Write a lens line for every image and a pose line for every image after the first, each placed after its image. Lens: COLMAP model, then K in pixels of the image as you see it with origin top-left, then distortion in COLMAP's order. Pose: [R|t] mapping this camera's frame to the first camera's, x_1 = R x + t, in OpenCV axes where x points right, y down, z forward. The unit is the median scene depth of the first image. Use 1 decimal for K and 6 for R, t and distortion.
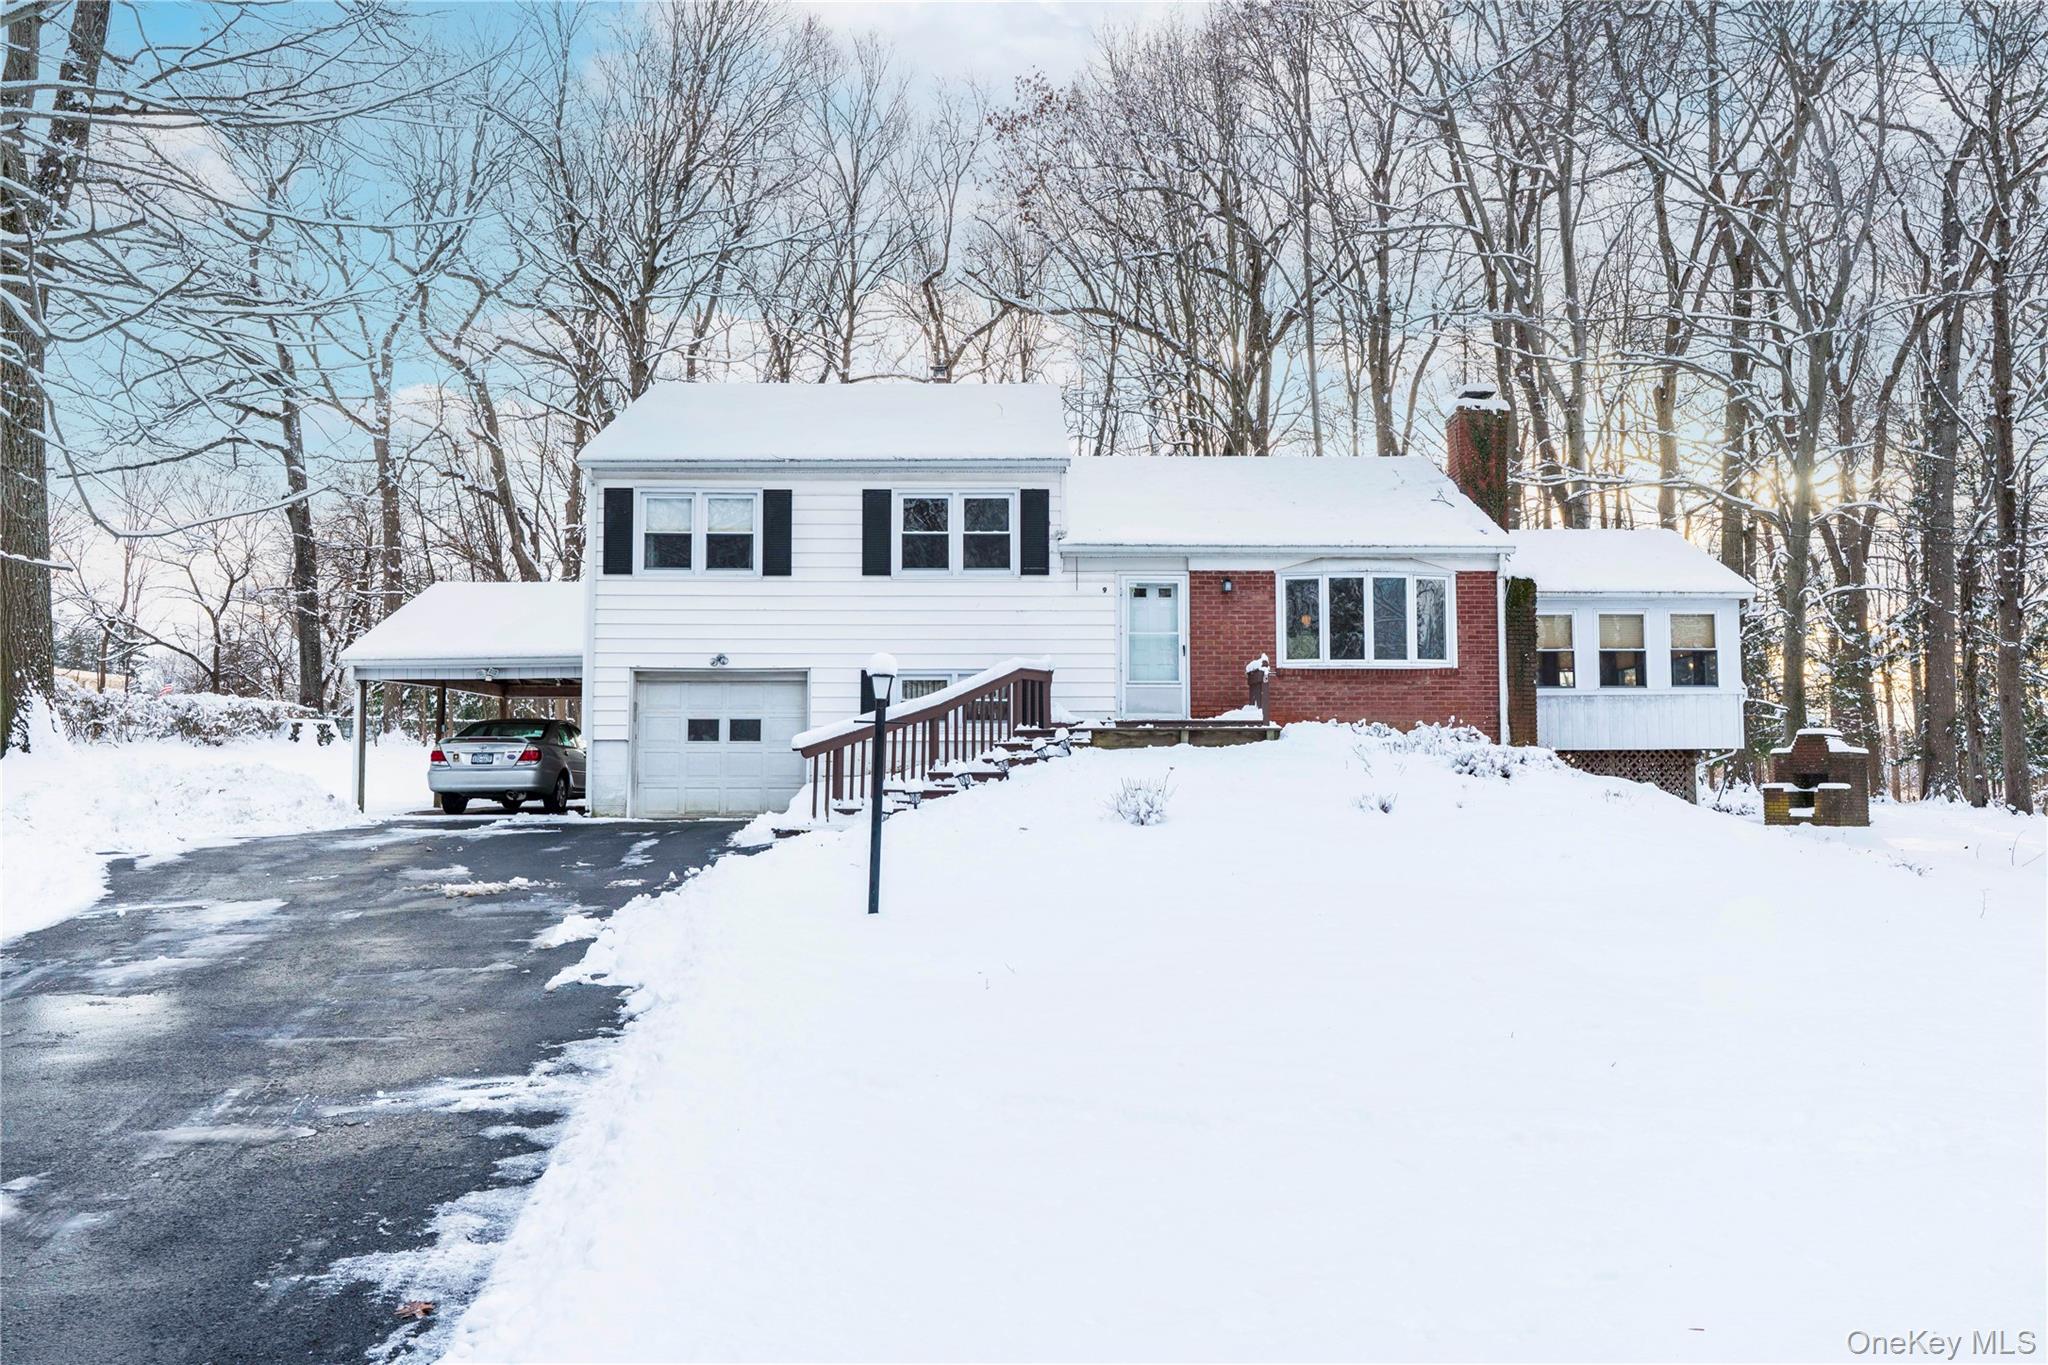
lens RADIAL K [[1543.8, 0, 1027.1], [0, 1543.8, 684.9], [0, 0, 1]] dist [-0.000089, 0.002886]
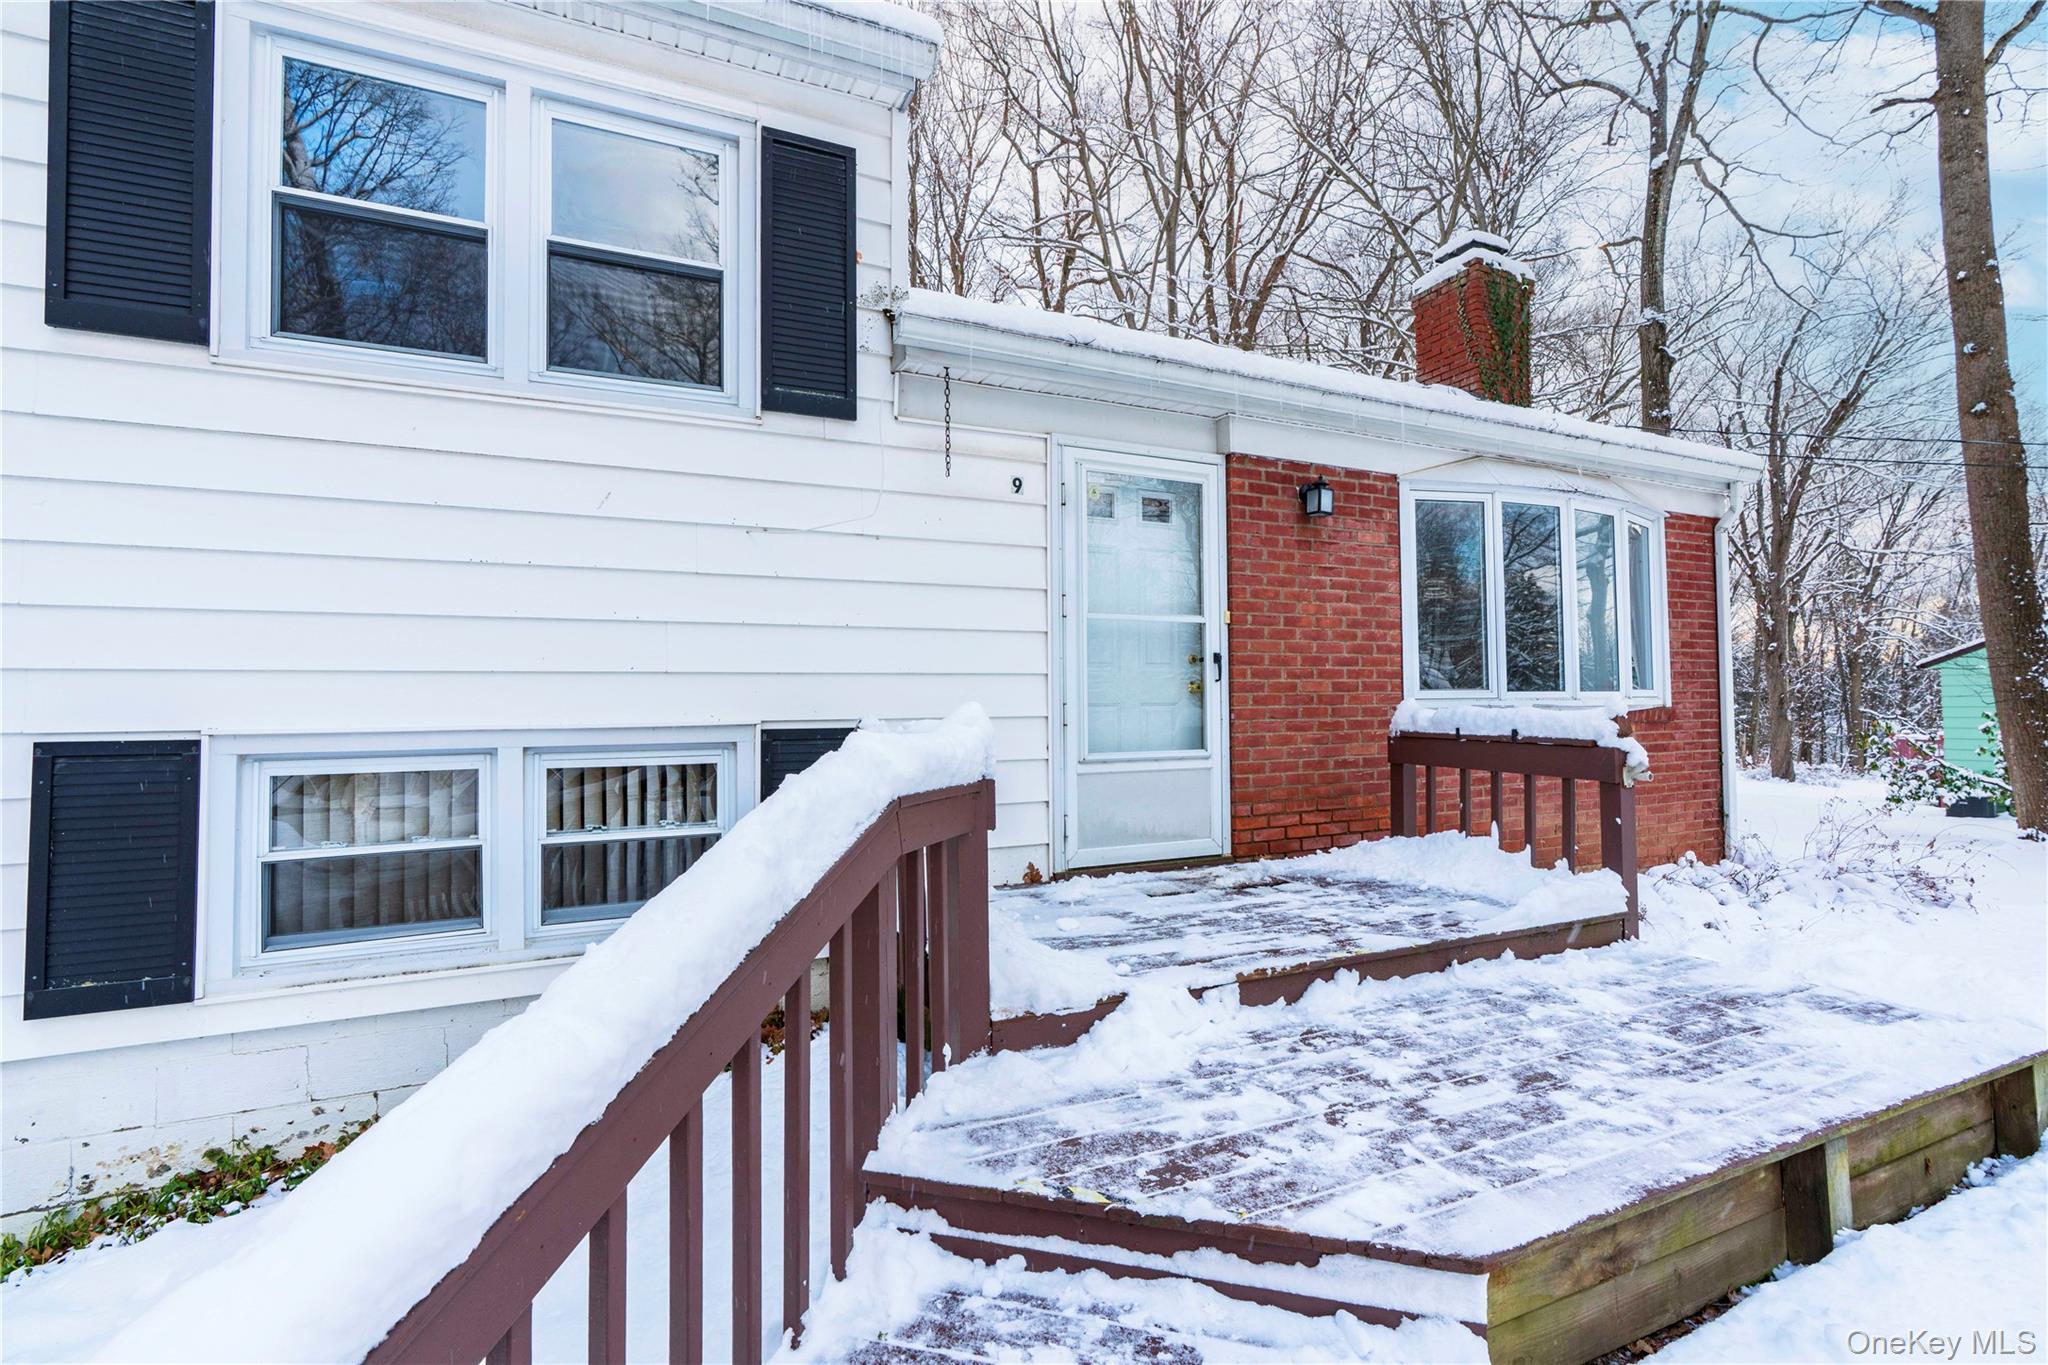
lens RADIAL K [[921.2, 0, 1026.4], [0, 921.2, 663.3], [0, 0, 1]] dist [-0.005419, 0.002723]
pose [[0.910324, 0.008839, 0.413801, -0.030518], [-0.012663, 0.999899, 0.006497, -0.023708], [-0.413702, -0.011155, 0.910344, 0.810159]]
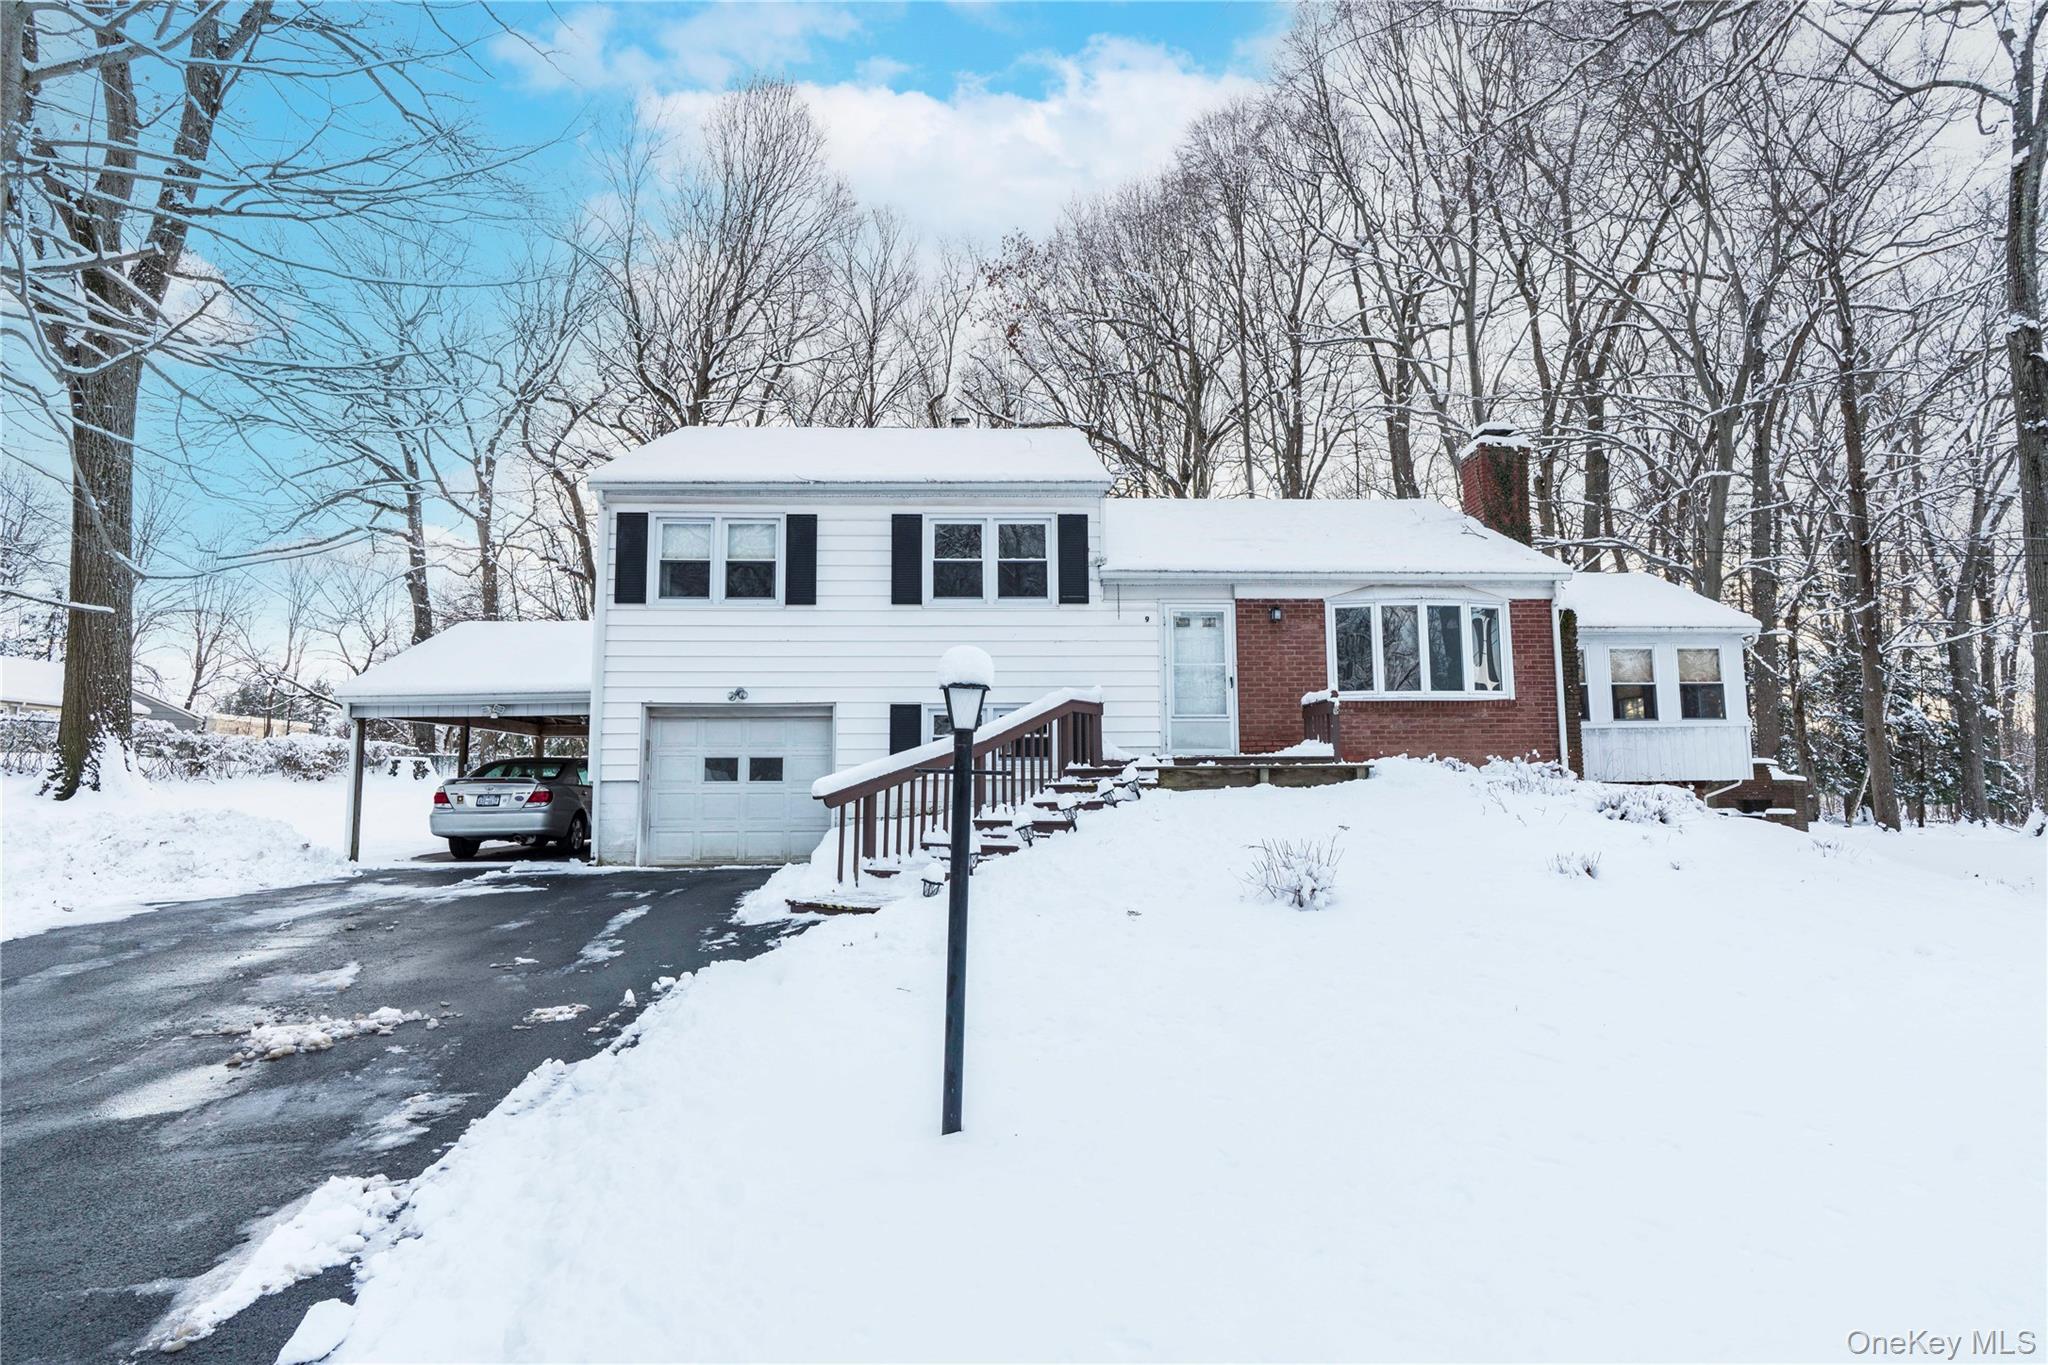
lens RADIAL K [[1084.3, 0, 1023.1], [0, 1084.3, 675.8], [0, 0, 1]] dist [-0.005512, -0.000612]
pose [[0.999522, -0.003804, 0.030685, -0.046480], [0.005249, 0.998874, -0.047154, 0.004437], [-0.030471, 0.047292, 0.998416, 0.334205]]
